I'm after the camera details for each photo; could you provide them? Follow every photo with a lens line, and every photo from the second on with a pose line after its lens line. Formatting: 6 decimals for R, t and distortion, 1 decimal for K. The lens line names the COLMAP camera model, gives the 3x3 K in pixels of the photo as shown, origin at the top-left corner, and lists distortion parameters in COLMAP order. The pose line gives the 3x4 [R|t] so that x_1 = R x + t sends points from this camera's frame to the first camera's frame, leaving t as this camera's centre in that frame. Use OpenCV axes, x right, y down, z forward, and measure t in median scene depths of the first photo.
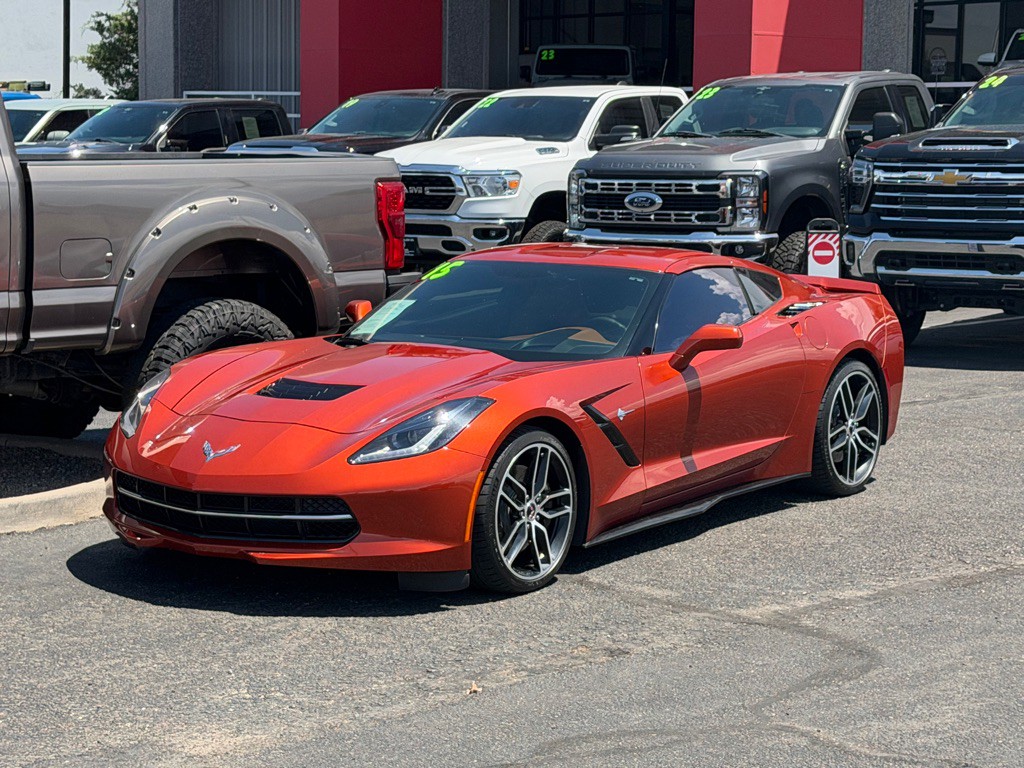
lens RADIAL K [[2238.4, 0, 528.3], [0, 2238.4, 382.4], [0, 0, 1]] dist [0.151940, 0.158741]
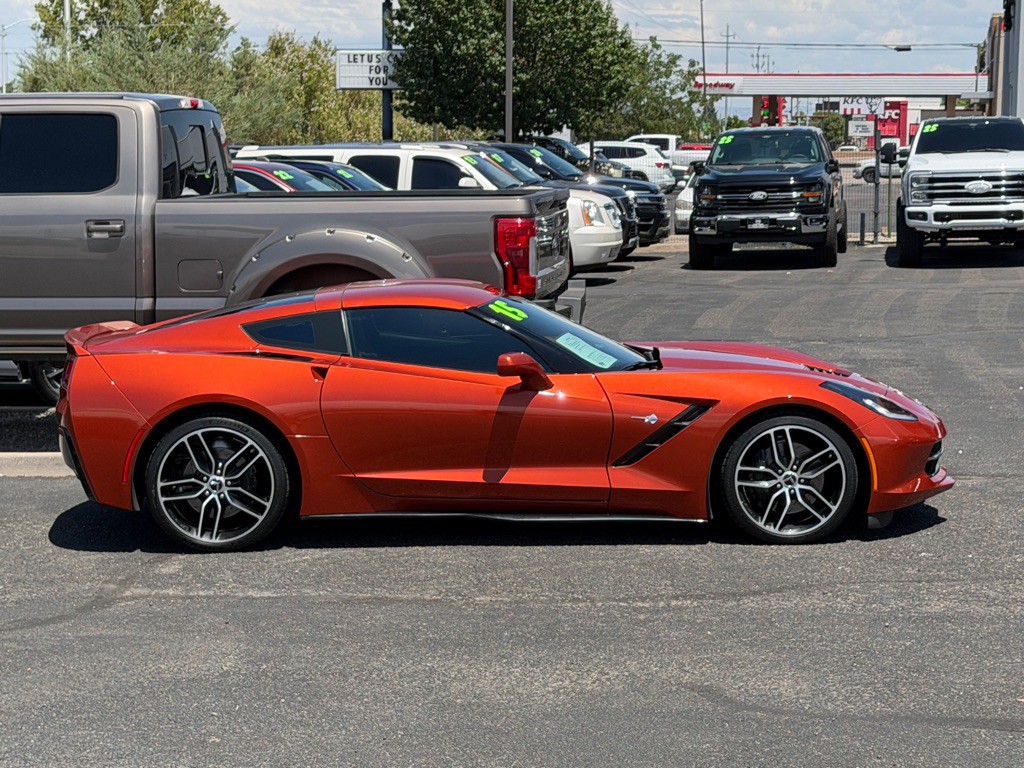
lens RADIAL K [[2253.0, 0, 539.9], [0, 2253.0, 388.8], [0, 0, 1]] dist [0.149492, 0.221311]
pose [[0.648952, 0.074441, -0.757179, 0.838913], [-0.074972, 0.996615, 0.033725, -0.044430], [0.757127, 0.034881, 0.652336, 0.279537]]
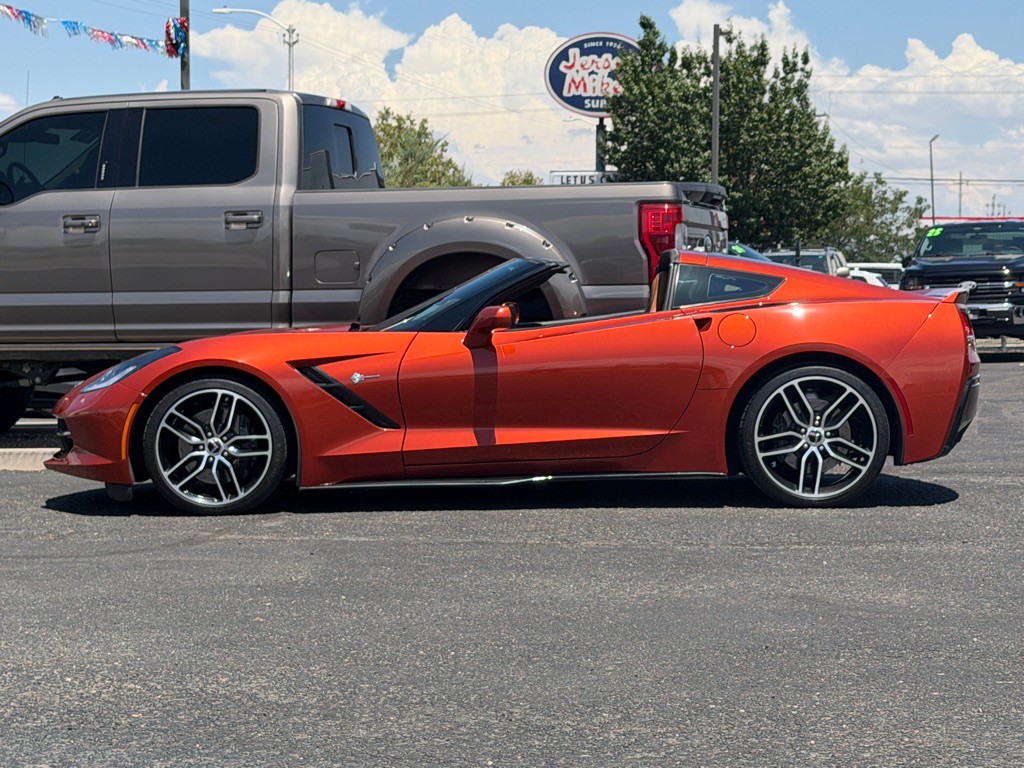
lens RADIAL K [[2260.0, 0, 512.6], [0, 2260.0, 385.4], [0, 0, 1]] dist [0.154939, 0.121372]
pose [[0.558502, 0.024065, -0.829154, 0.827705], [-0.084153, 0.996066, -0.027775, 0.034600], [0.825224, 0.085288, 0.558329, 0.352031]]
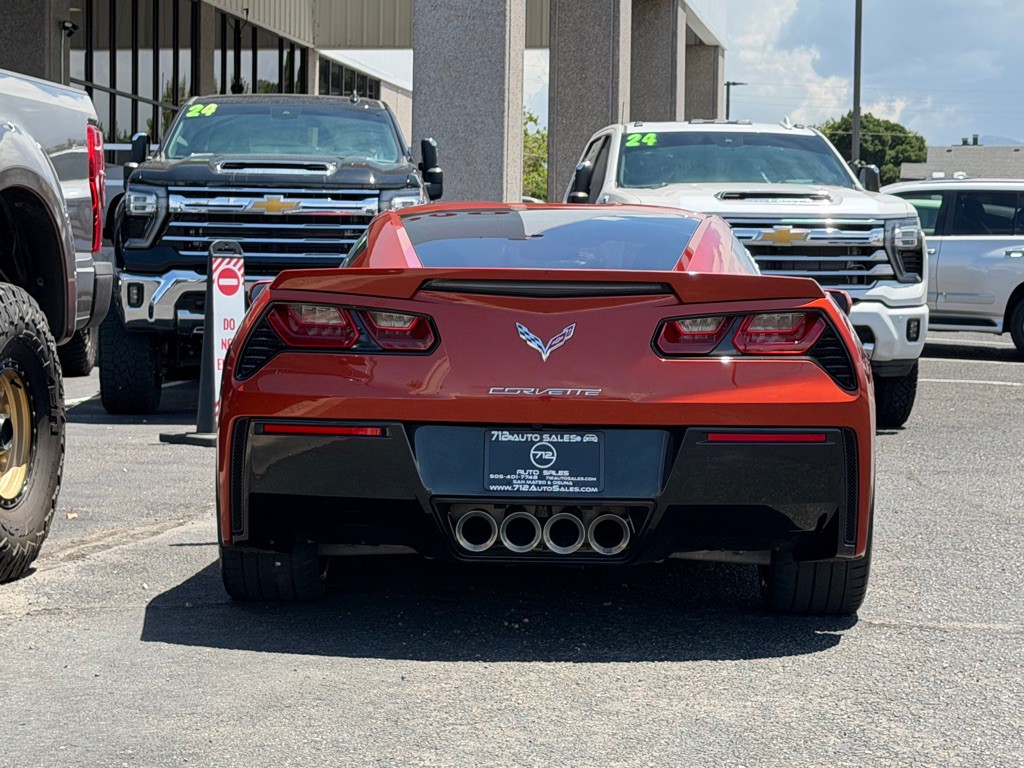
lens RADIAL K [[2253.0, 0, 539.9], [0, 2253.0, 388.8], [0, 0, 1]] dist [0.149492, 0.221311]
pose [[0.769453, -0.023339, 0.638277, -0.414206], [0.061607, 0.997384, -0.037799, 0.026491], [-0.635725, 0.068407, 0.768879, 0.392536]]
